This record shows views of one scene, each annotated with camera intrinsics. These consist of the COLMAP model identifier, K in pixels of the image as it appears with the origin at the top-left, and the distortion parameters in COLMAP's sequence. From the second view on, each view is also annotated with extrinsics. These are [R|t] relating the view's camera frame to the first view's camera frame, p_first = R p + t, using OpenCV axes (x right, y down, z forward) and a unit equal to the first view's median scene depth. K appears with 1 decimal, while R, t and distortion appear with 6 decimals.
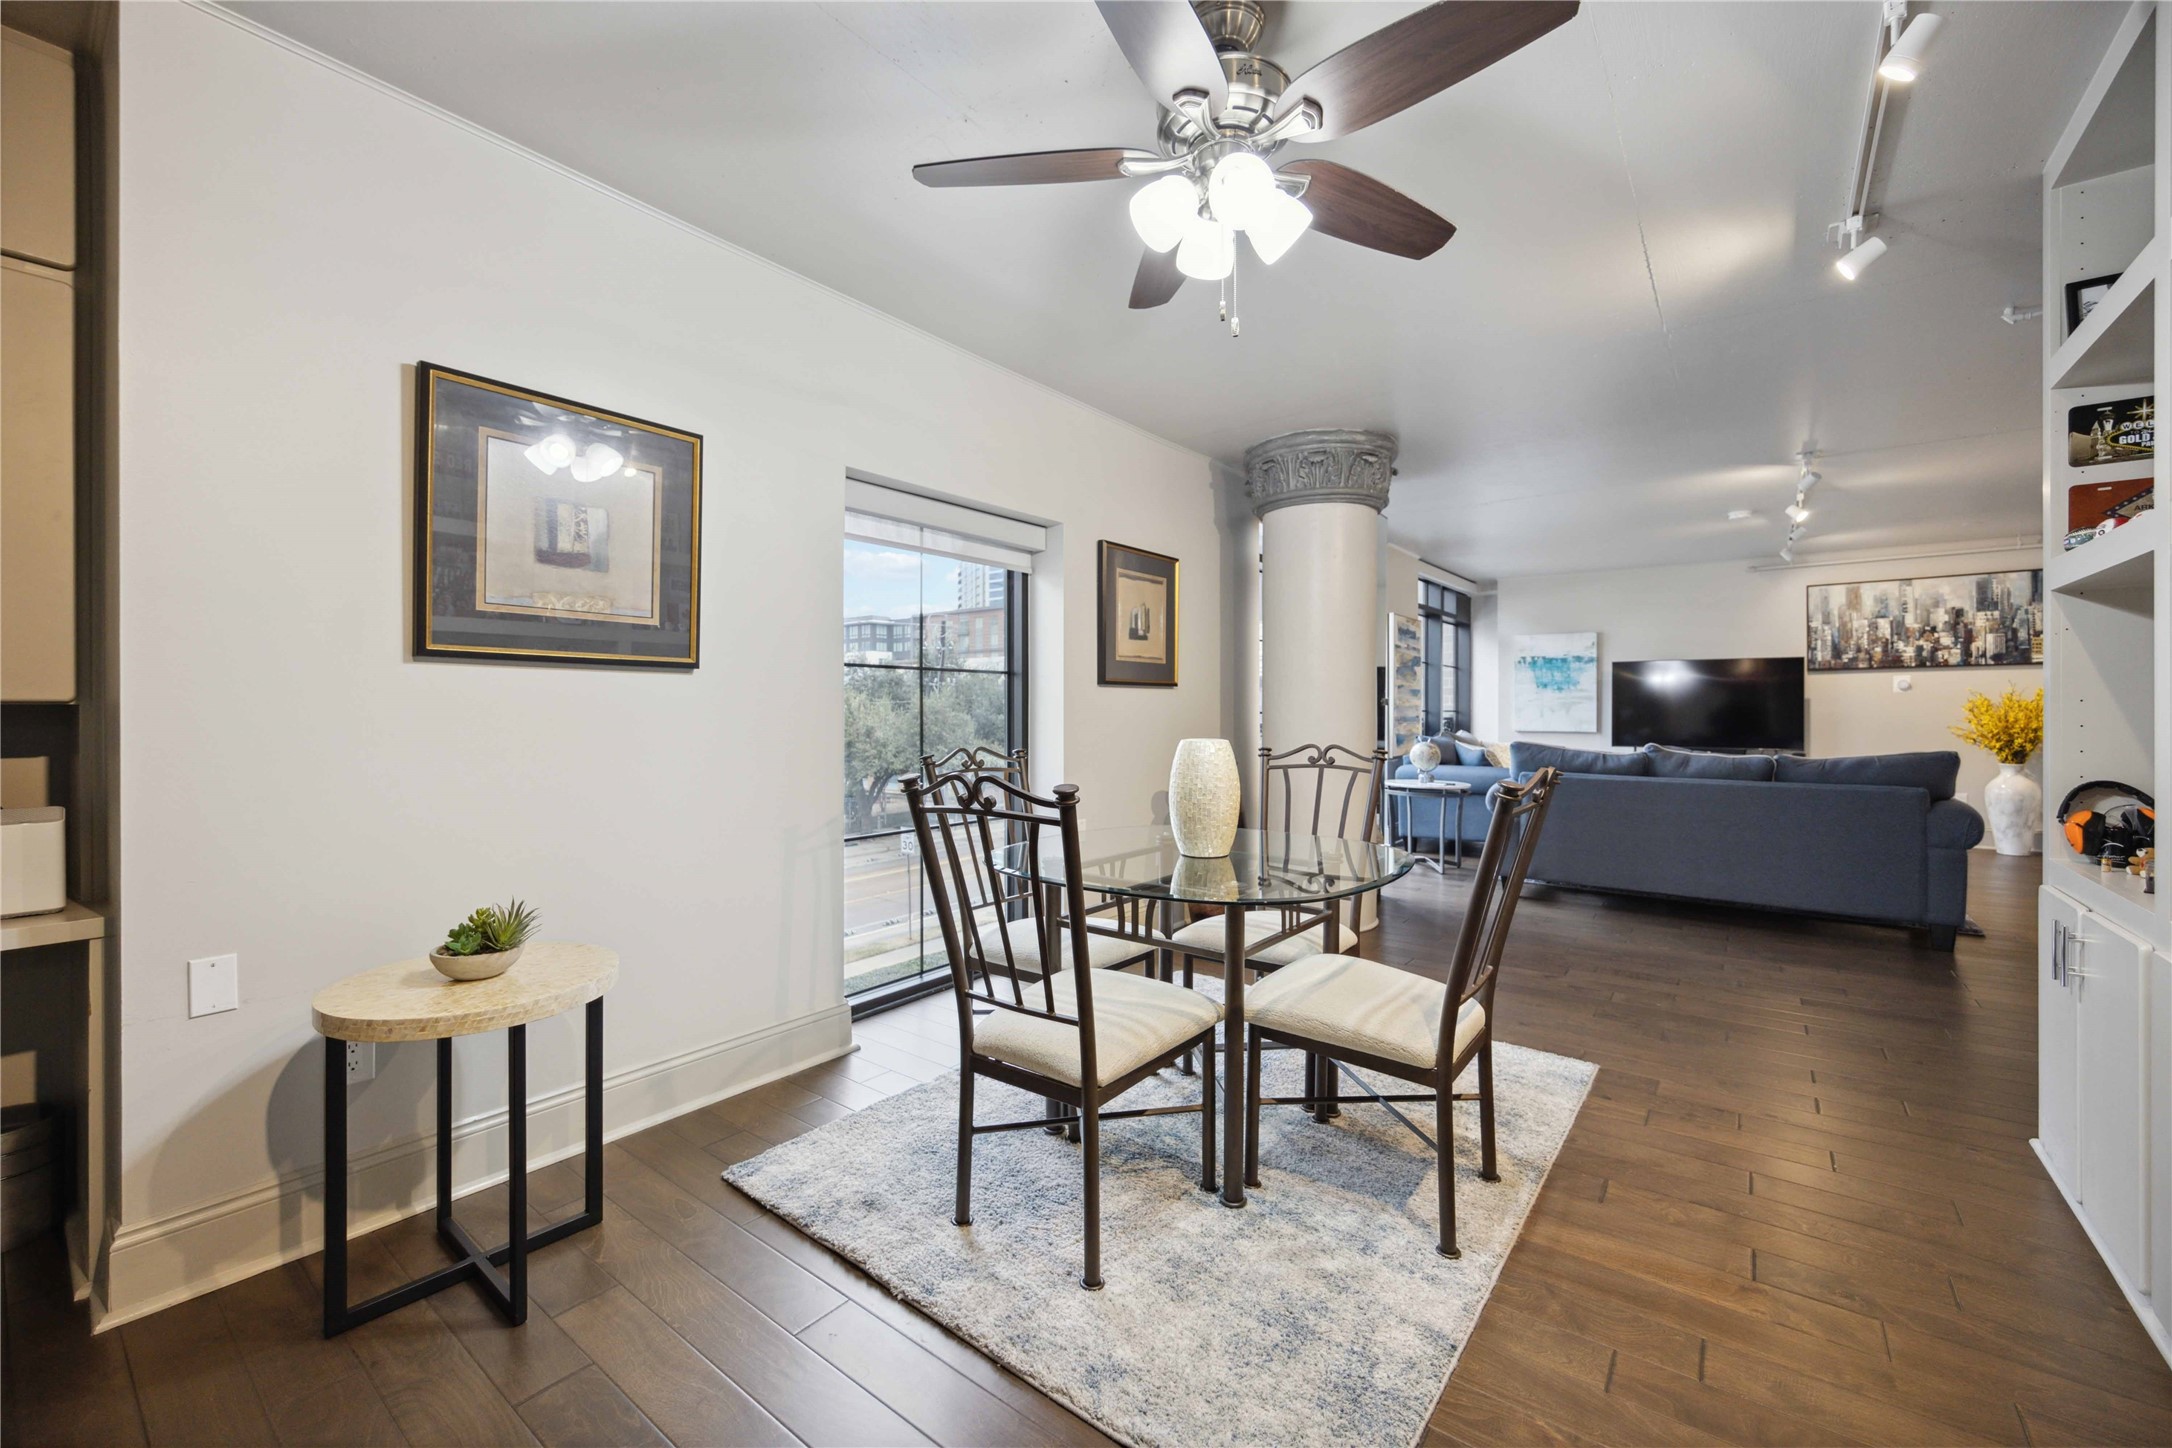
lens RADIAL K [[864.4, 0, 1083.1], [0, 864.4, 719.2], [0, 0, 1]] dist [-0.010295, -0.000105]
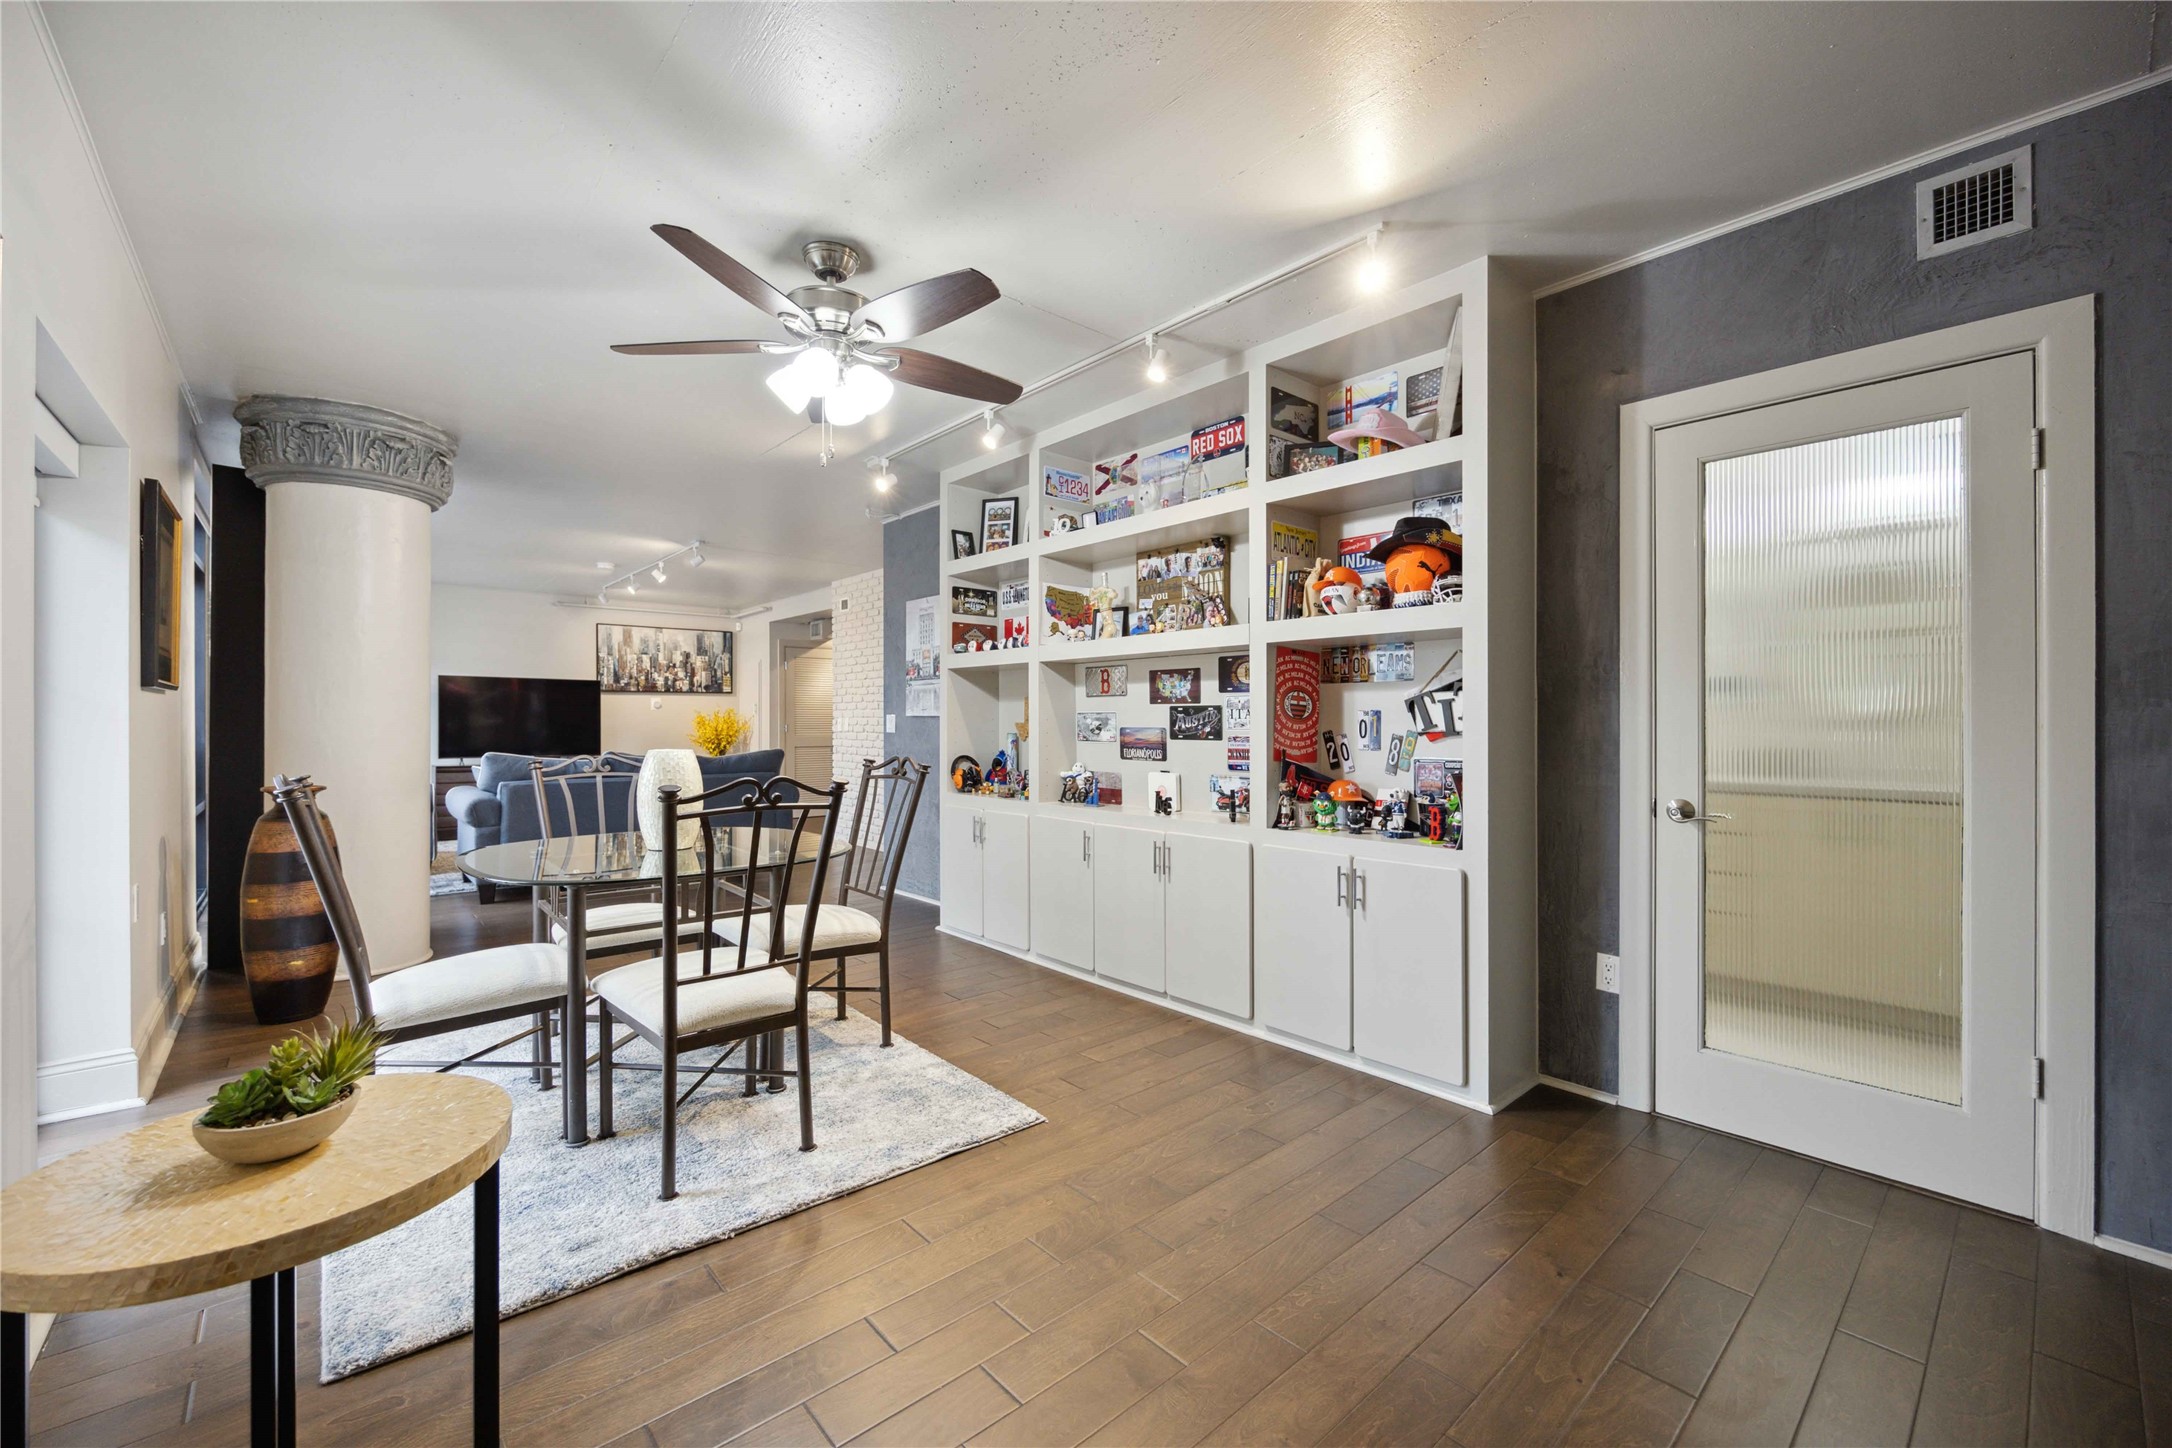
lens RADIAL K [[876.8, 0, 1081.2], [0, 876.8, 725.2], [0, 0, 1]] dist [-0.000333, 0.000638]
pose [[0.189571, -0.000383, 0.981867, -0.296421], [0.007865, 0.999968, -0.001129, -0.000651], [-0.981835, 0.007937, 0.189568, 0.073544]]
